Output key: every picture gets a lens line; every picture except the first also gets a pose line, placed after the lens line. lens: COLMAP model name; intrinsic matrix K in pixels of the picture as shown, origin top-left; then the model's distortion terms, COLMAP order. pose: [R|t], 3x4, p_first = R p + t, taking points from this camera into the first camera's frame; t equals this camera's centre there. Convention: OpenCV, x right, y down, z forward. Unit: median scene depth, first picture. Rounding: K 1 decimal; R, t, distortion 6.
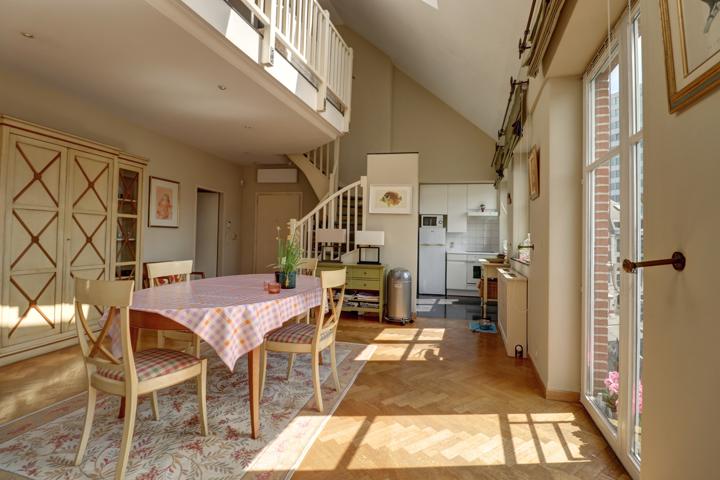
lens RADIAL K [[335.7, 0, 361.5], [0, 335.7, 240.3], [0, 0, 1]] dist [-0.008527, -0.008282]
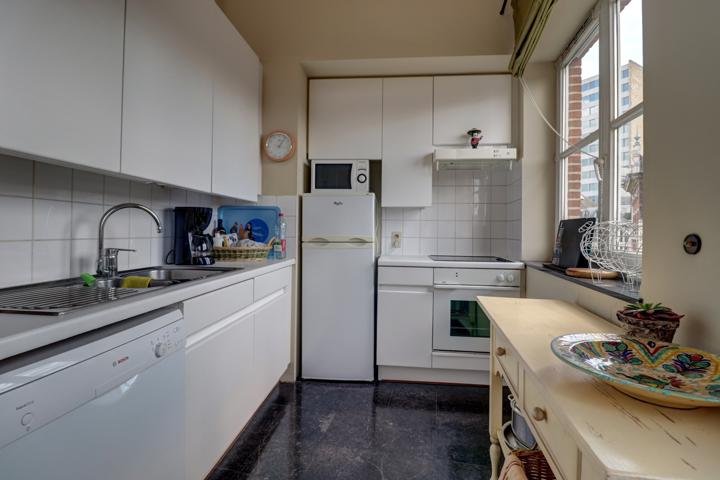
lens RADIAL K [[335.7, 0, 359.9], [0, 335.7, 236.5], [0, 0, 1]] dist [-0.008527, -0.008282]
pose [[0.997949, -0.013376, 0.062598, 0.209059], [0.012208, 0.999745, 0.019013, 0.002002], [-0.062837, -0.018210, 0.997858, 0.632362]]
